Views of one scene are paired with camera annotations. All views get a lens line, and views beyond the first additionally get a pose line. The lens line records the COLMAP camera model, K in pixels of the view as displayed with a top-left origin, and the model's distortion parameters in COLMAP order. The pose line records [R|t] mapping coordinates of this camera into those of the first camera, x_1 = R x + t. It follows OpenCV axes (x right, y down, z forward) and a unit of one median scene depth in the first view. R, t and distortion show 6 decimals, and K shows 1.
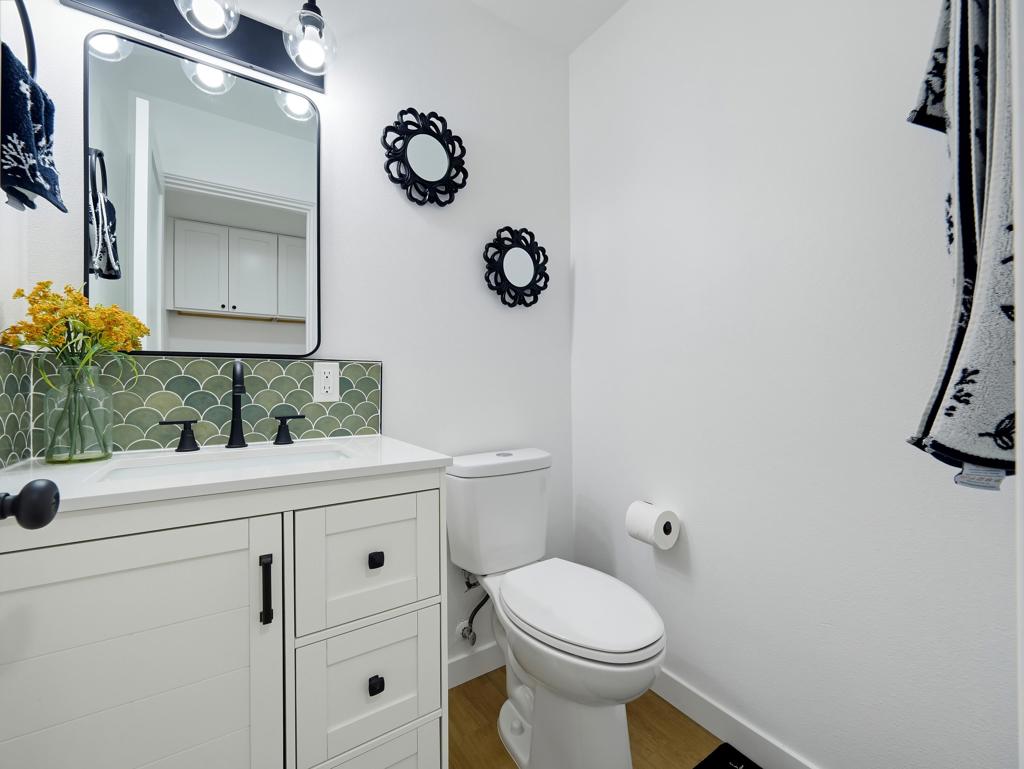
lens RADIAL K [[427.6, 0, 503.3], [0, 427.6, 383.1], [0, 0, 1]] dist [-0.016008, 0.000218]
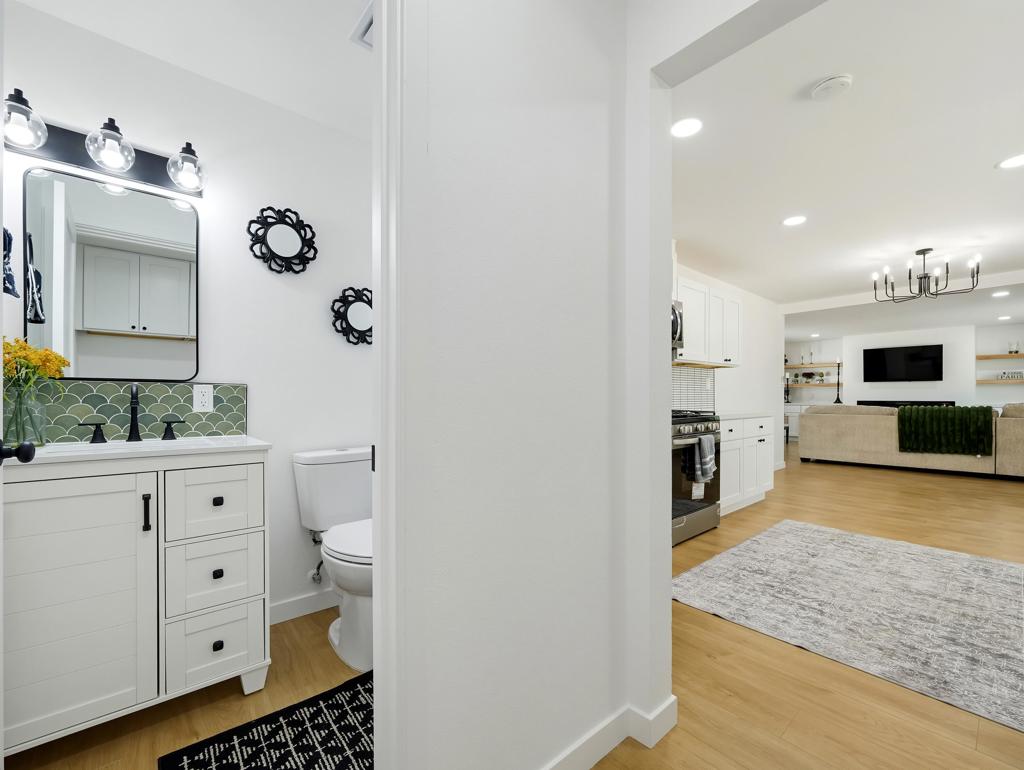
lens RADIAL K [[427.6, 0, 502.3], [0, 427.6, 402.3], [0, 0, 1]] dist [-0.016008, 0.000218]
pose [[0.991870, 0.002472, 0.127234, 0.417028], [-0.002951, 0.999989, 0.003576, 0.002456], [-0.127224, -0.003922, 0.991866, -0.569906]]
